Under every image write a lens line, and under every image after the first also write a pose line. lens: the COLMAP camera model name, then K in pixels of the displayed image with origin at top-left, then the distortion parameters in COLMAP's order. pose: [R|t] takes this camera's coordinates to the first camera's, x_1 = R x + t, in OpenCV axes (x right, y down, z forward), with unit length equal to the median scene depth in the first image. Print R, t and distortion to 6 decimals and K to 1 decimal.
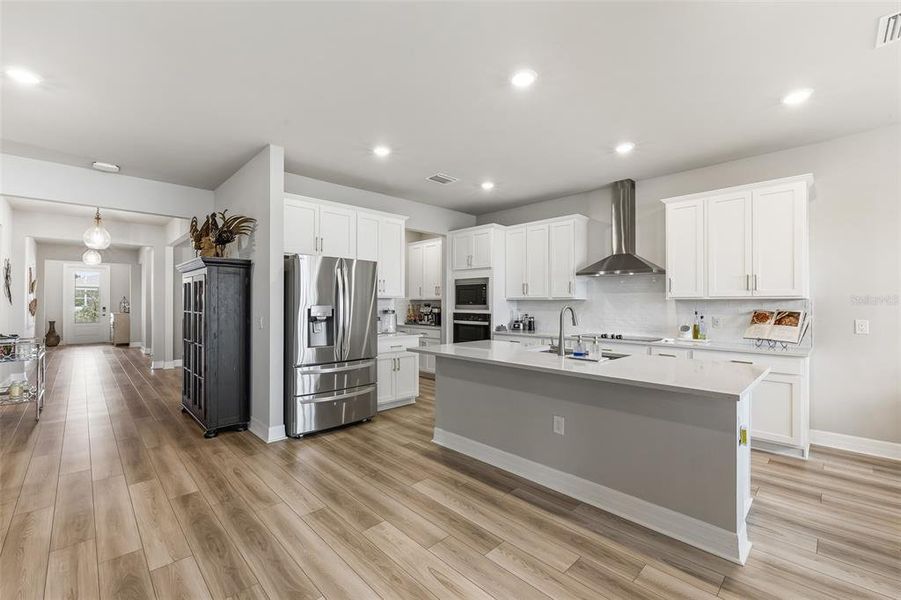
lens RADIAL K [[381.6, 0, 452.4], [0, 381.6, 301.7], [0, 0, 1]] dist [-0.004624, 0.000094]
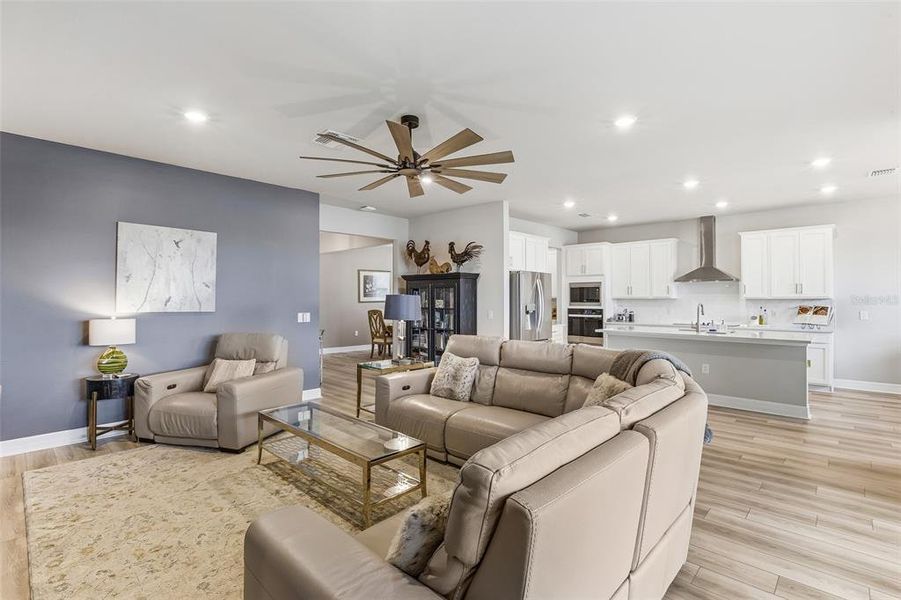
lens RADIAL K [[425.9, 0, 452.7], [0, 425.9, 298.9], [0, 0, 1]] dist [-0.008034, 0.000232]
pose [[0.999207, -0.001934, 0.039778, -0.548421], [0.001814, 0.999994, 0.003067, -0.010795], [-0.039784, -0.002992, 0.999204, -0.537191]]
